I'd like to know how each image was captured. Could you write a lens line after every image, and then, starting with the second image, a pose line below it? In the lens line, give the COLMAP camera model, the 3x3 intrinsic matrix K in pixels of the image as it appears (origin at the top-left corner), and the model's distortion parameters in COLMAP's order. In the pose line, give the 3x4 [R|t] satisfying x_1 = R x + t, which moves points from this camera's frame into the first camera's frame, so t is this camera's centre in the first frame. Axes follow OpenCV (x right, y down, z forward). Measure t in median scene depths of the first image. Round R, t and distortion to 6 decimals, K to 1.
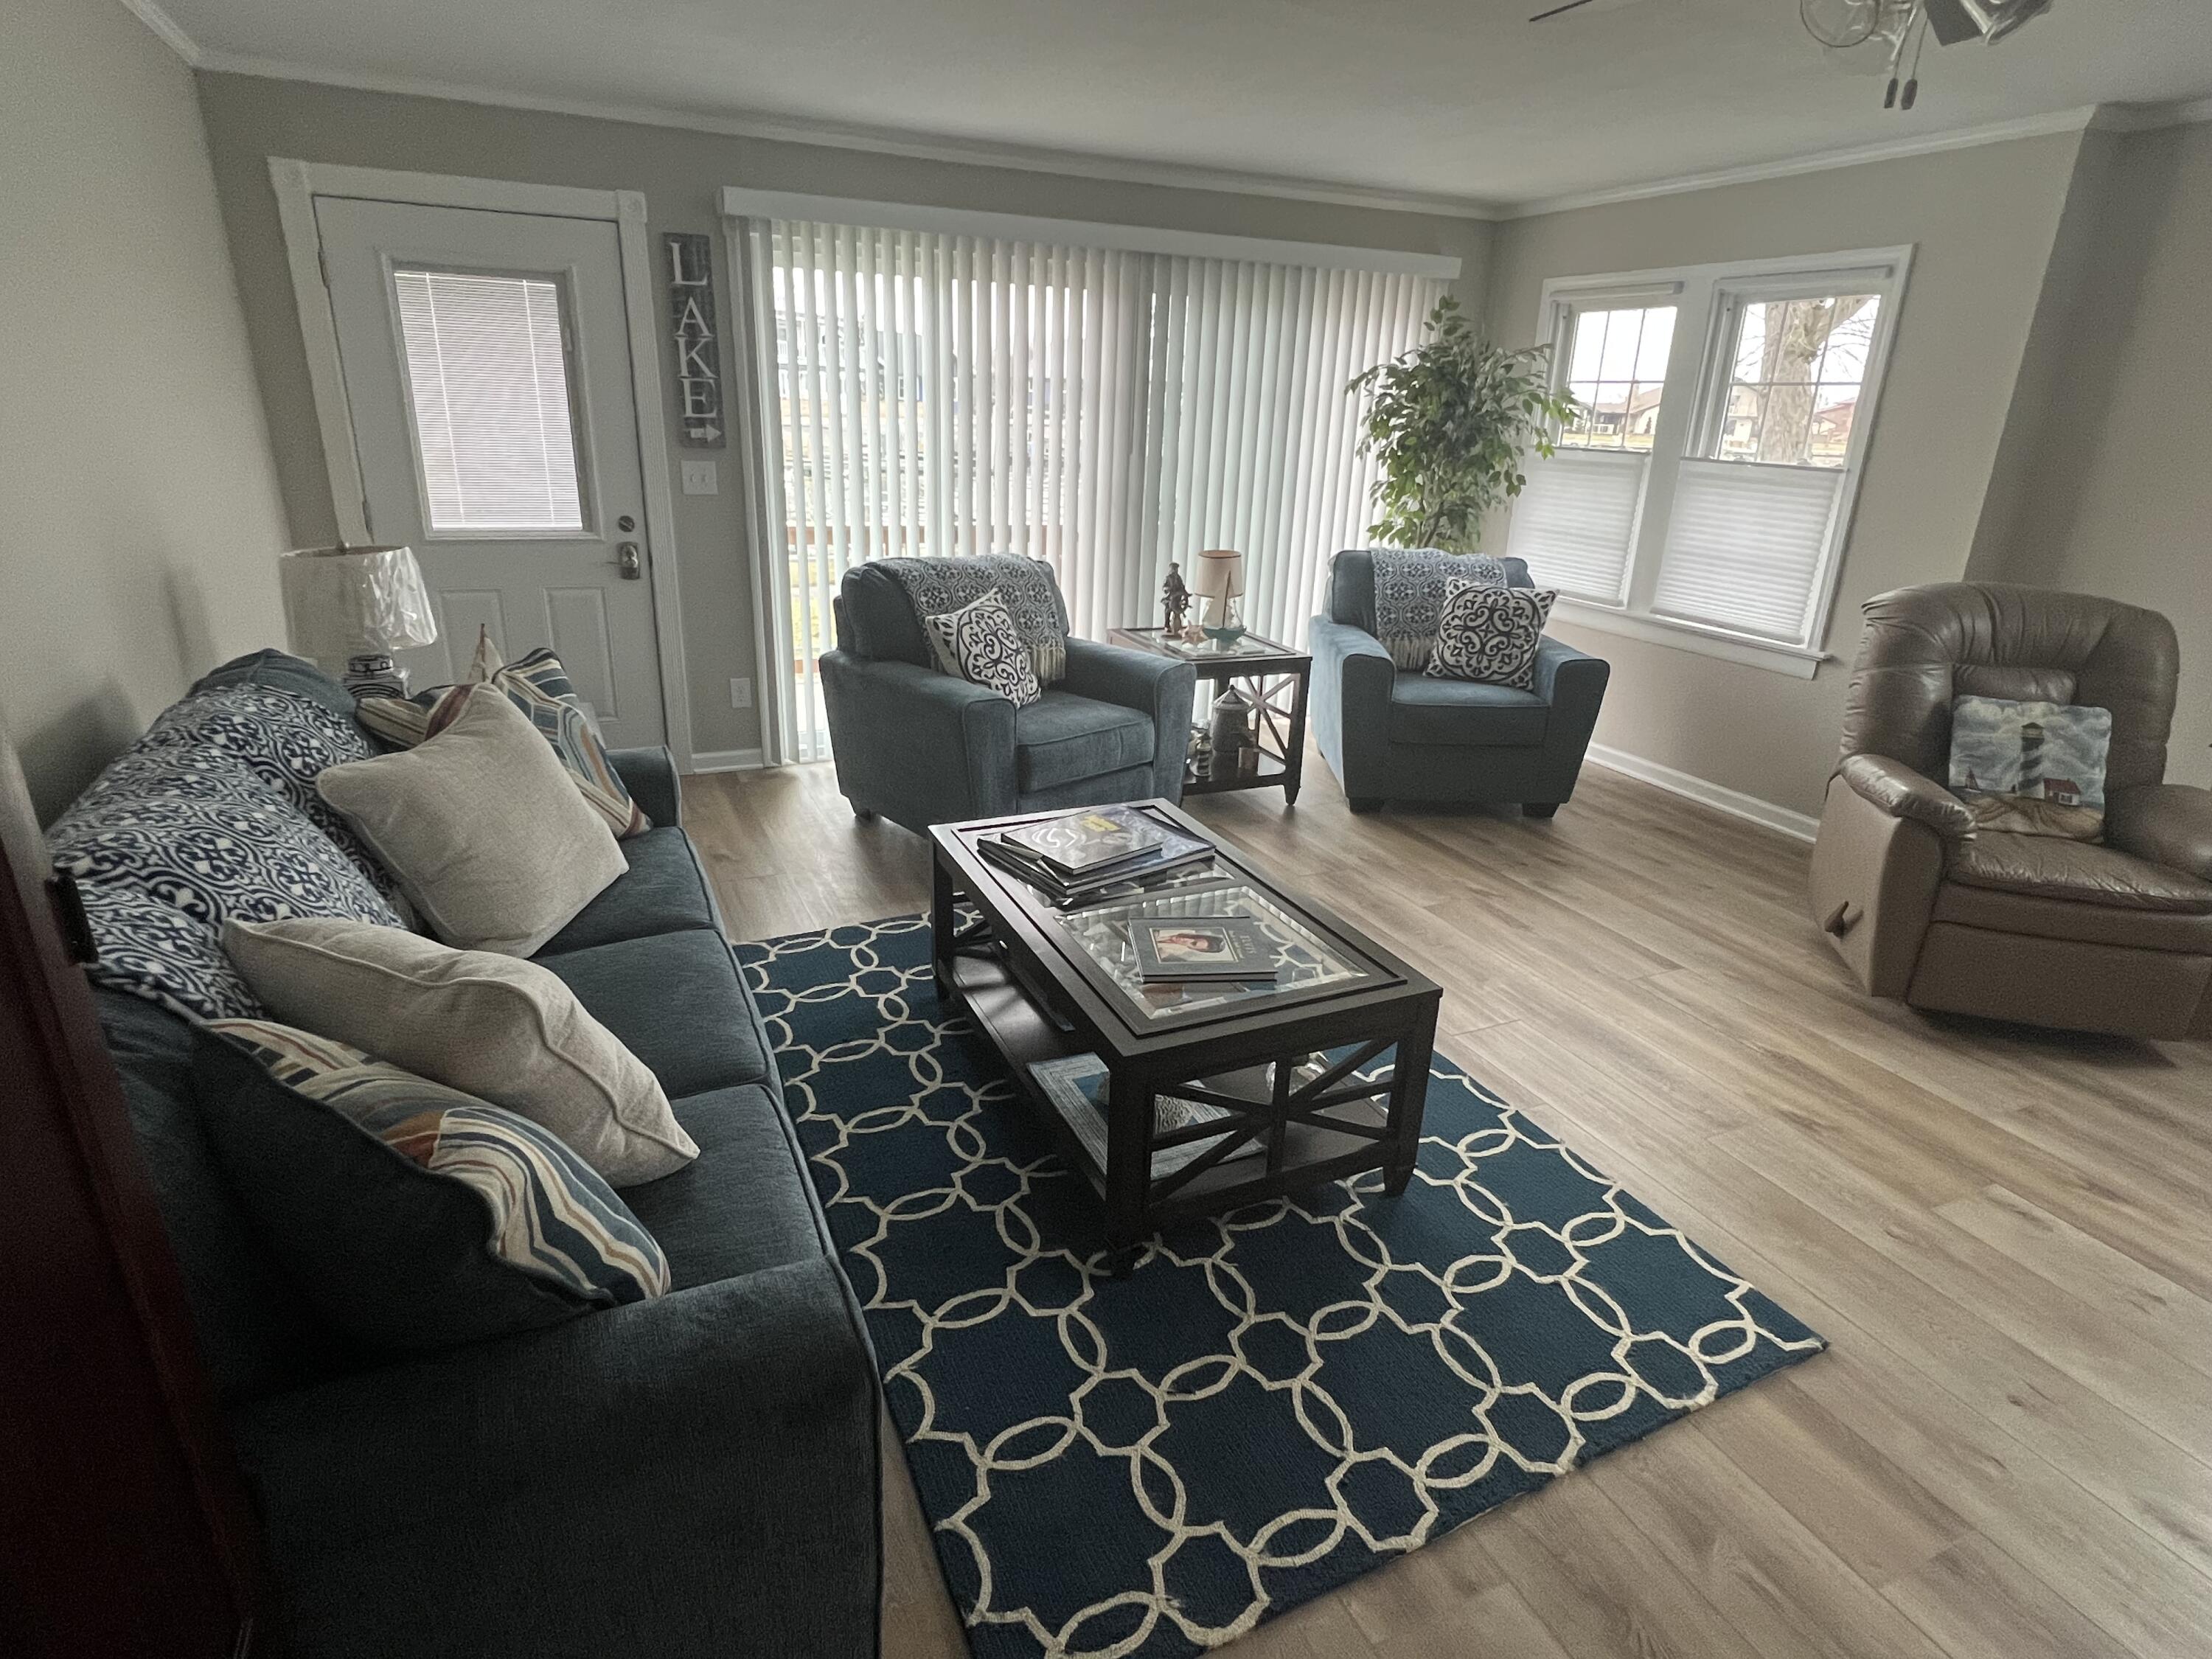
lens RADIAL K [[1167.1, 0, 1109.7], [0, 1167.1, 826.0], [0, 0, 1]] dist [-0.003249, -0.000036]
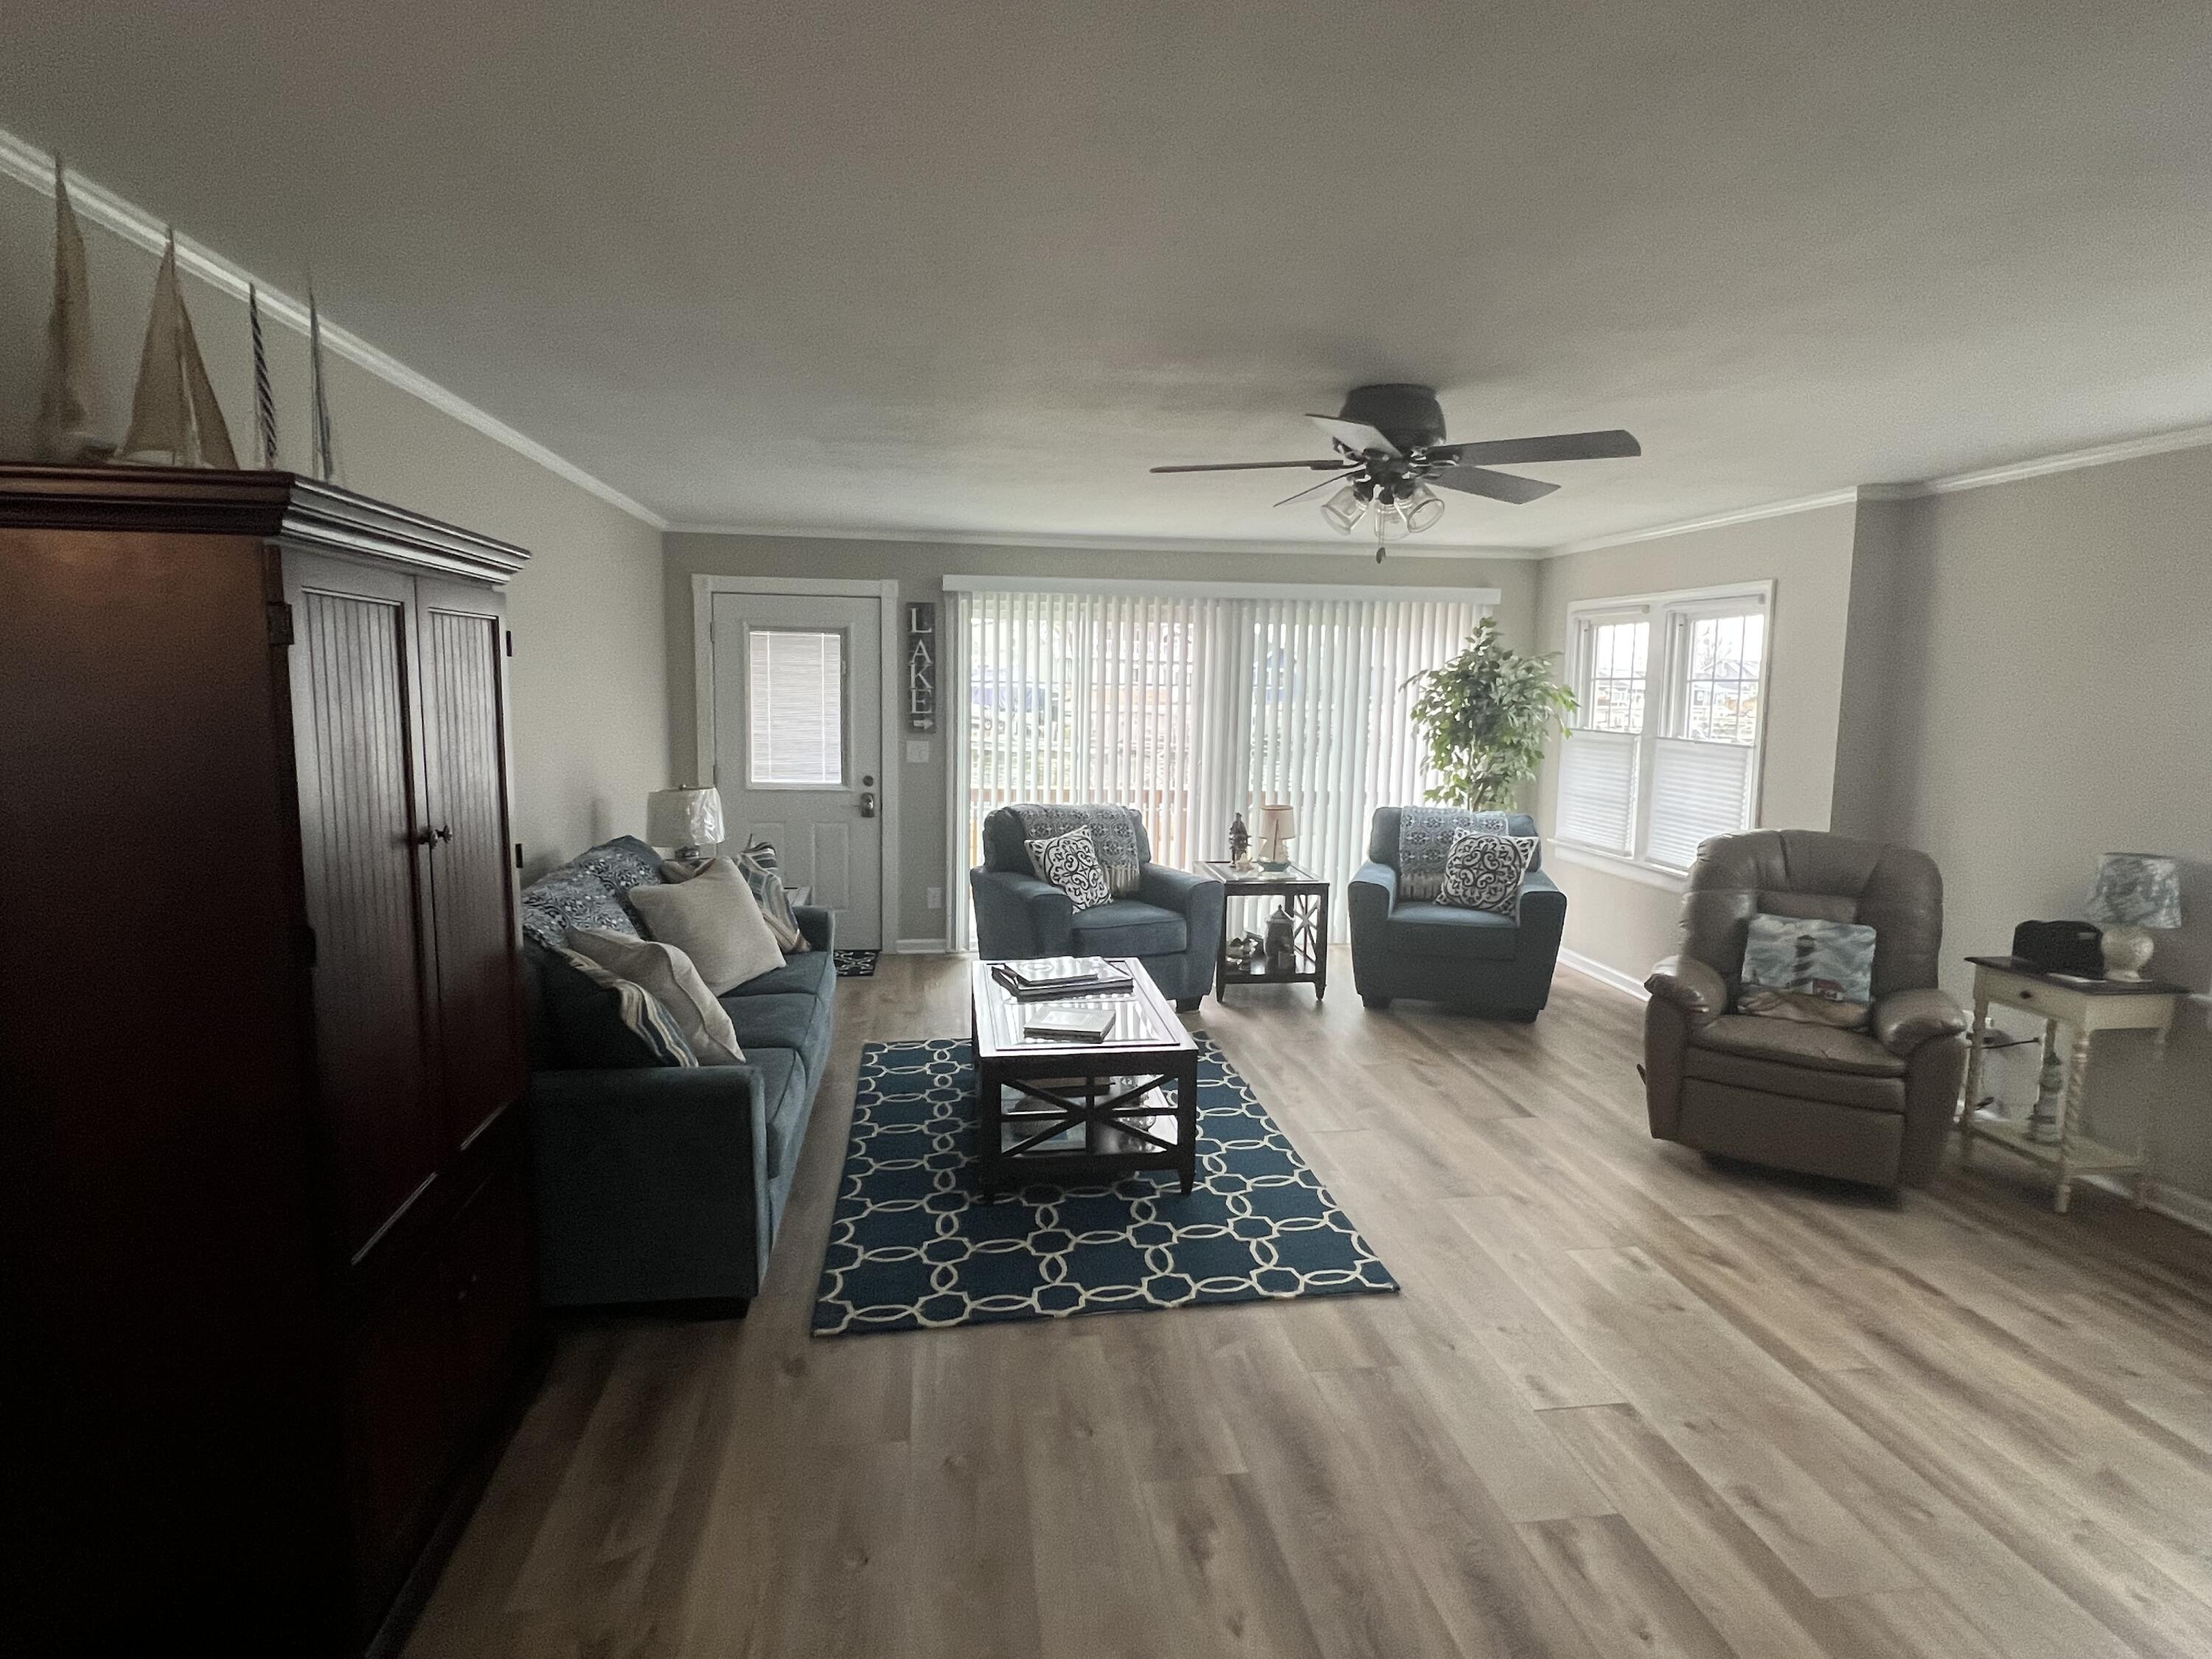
lens RADIAL K [[1167.1, 0, 1106.6], [0, 1167.1, 822.1], [0, 0, 1]] dist [-0.003249, -0.000036]
pose [[0.959794, 0.017811, -0.280139, 0.341043], [-0.082655, 0.971672, -0.221409, 0.112664], [0.268260, 0.235662, 0.934077, -0.349750]]
